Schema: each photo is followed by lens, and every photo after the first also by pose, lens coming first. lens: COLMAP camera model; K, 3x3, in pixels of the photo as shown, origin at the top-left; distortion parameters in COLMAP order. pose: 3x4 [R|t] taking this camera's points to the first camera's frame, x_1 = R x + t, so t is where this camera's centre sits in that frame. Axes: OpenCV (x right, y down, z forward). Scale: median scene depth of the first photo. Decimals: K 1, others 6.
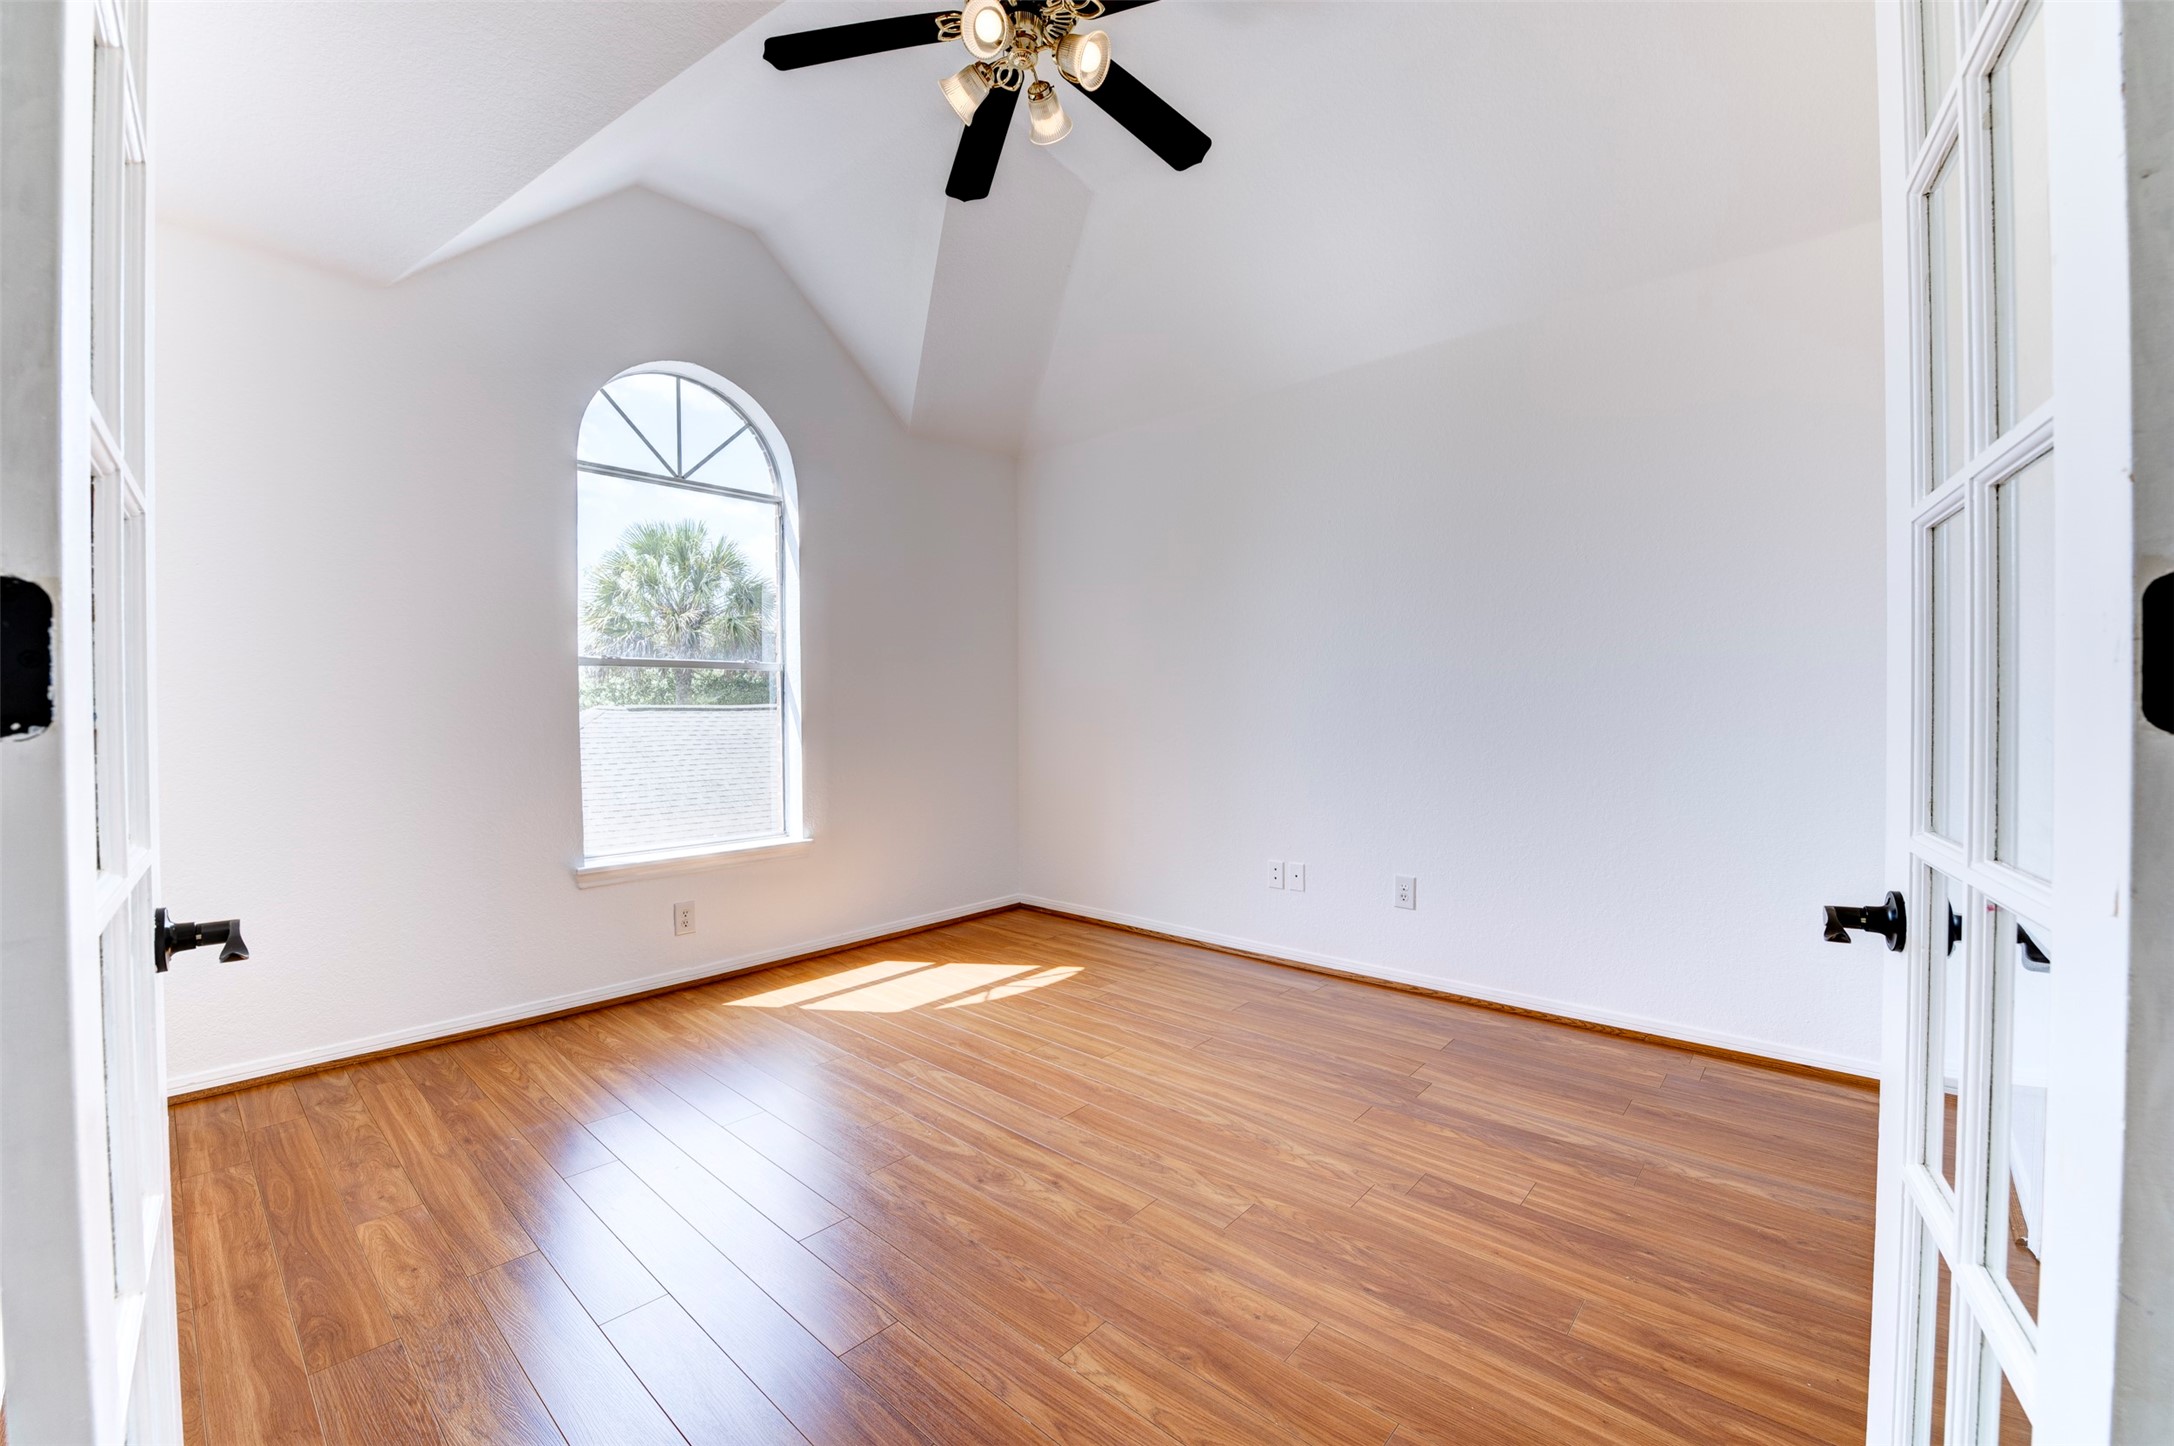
lens RADIAL K [[866.7, 0, 1081.2], [0, 866.7, 725.5], [0, 0, 1]] dist [-0.019824, -0.000498]
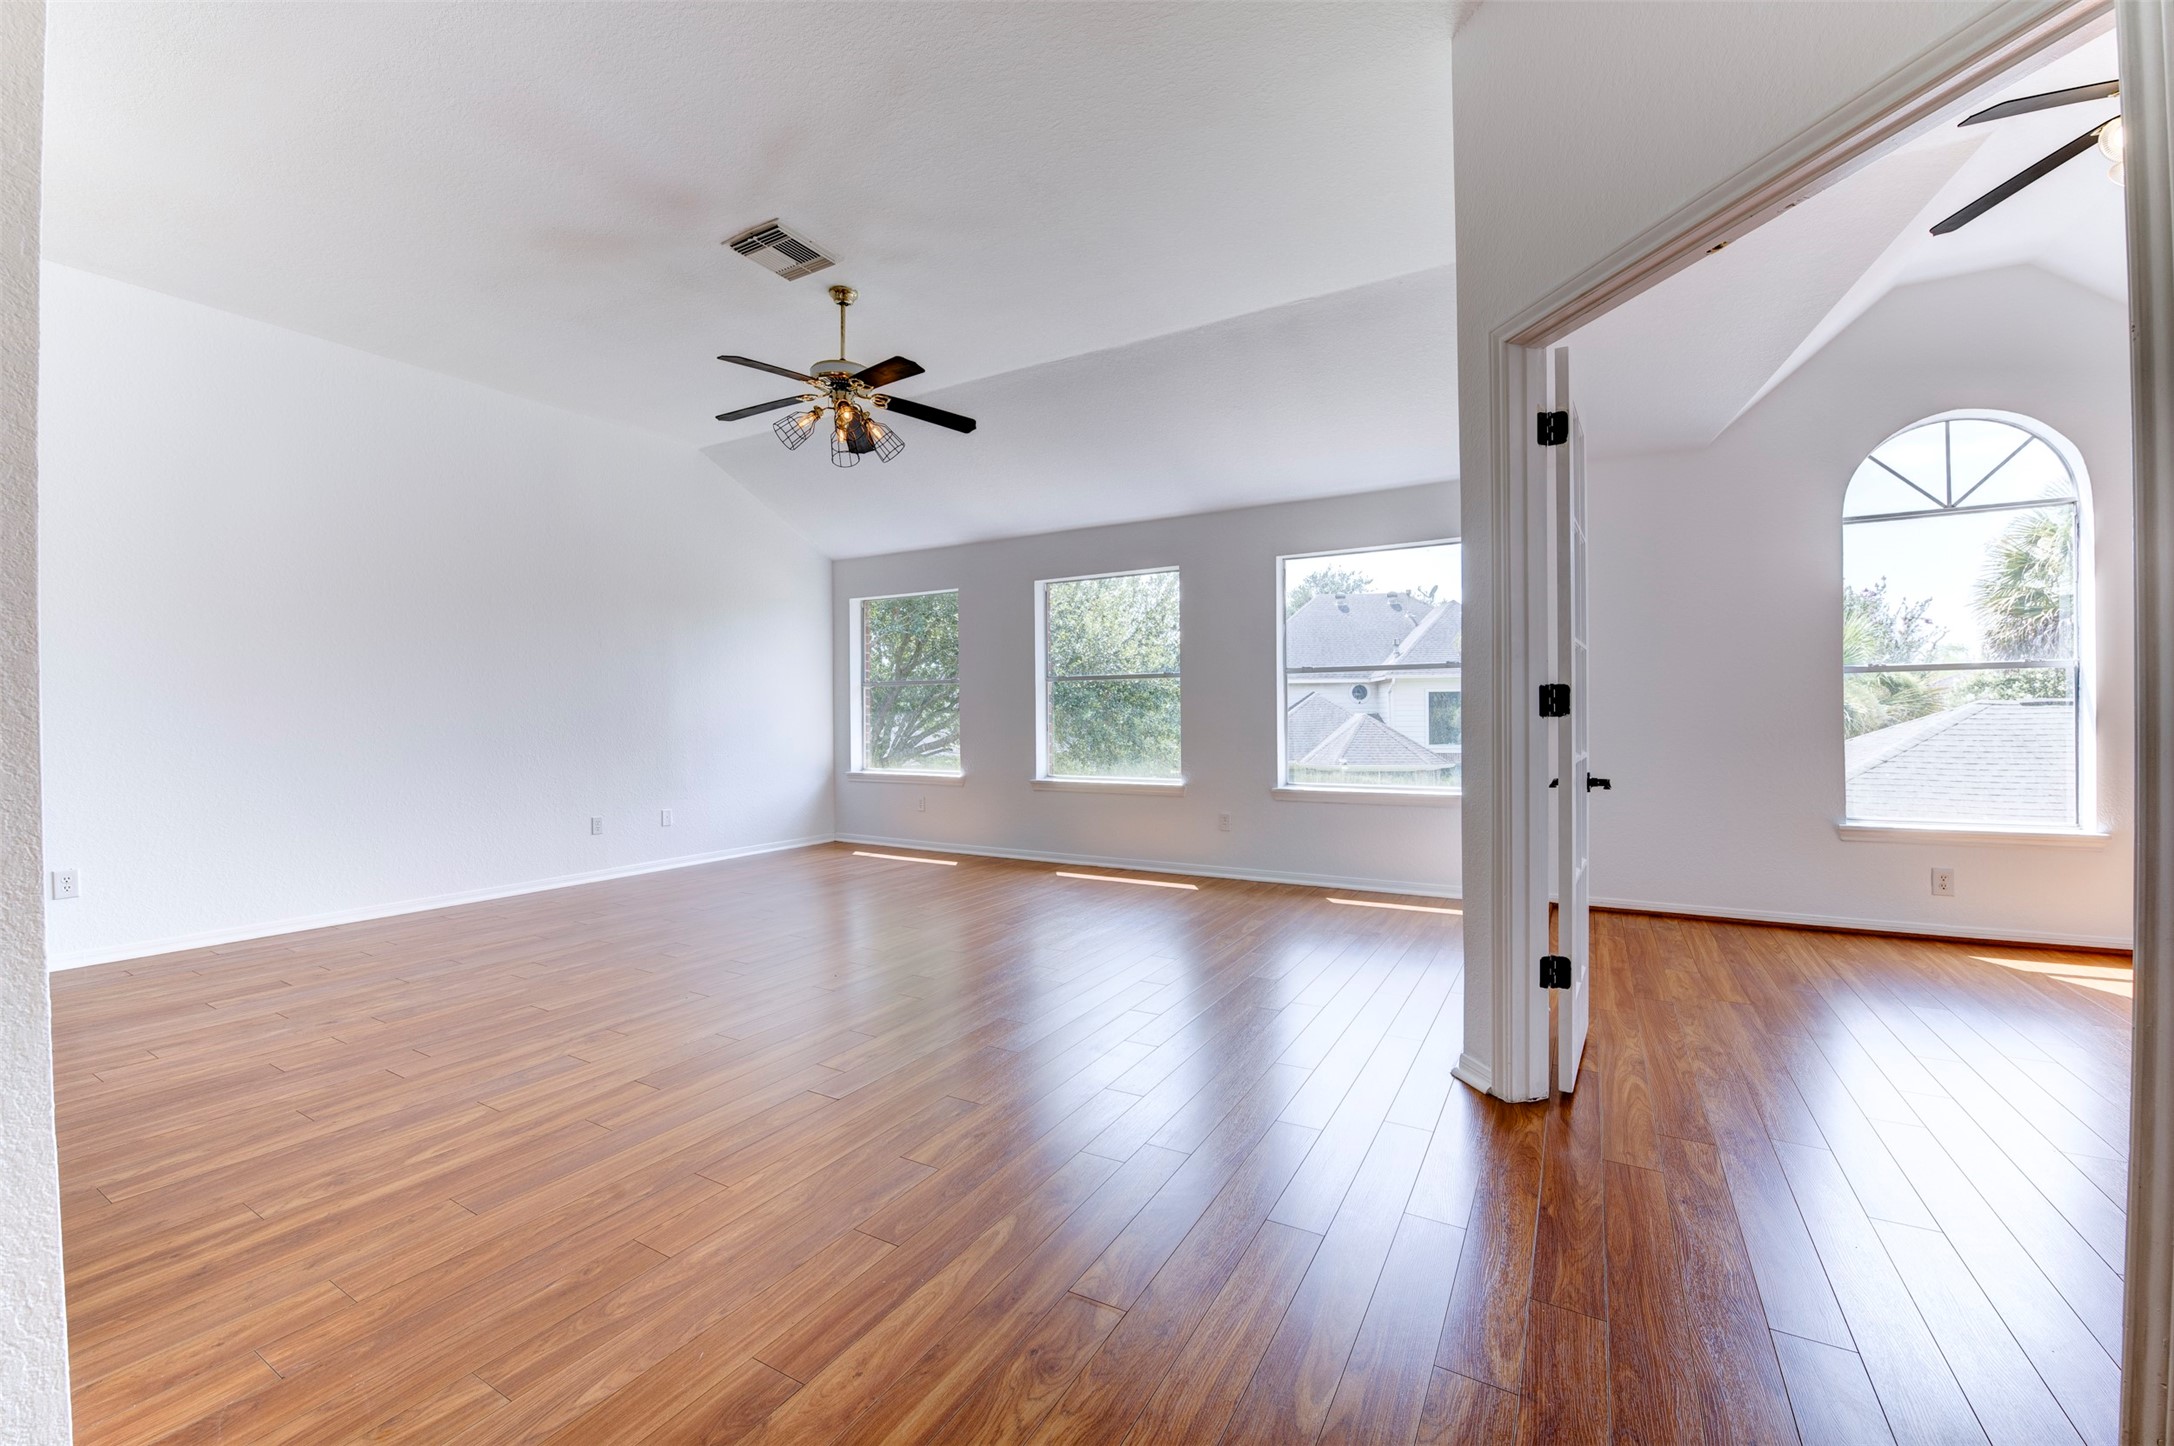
lens RADIAL K [[866.7, 0, 1085.9], [0, 866.7, 721.2], [0, 0, 1]] dist [-0.019824, -0.000498]
pose [[0.205004, 0.006736, -0.978738, 0.449941], [-0.007313, 0.999959, 0.005350, 0.005091], [0.978734, 0.006061, 0.205045, -0.403990]]
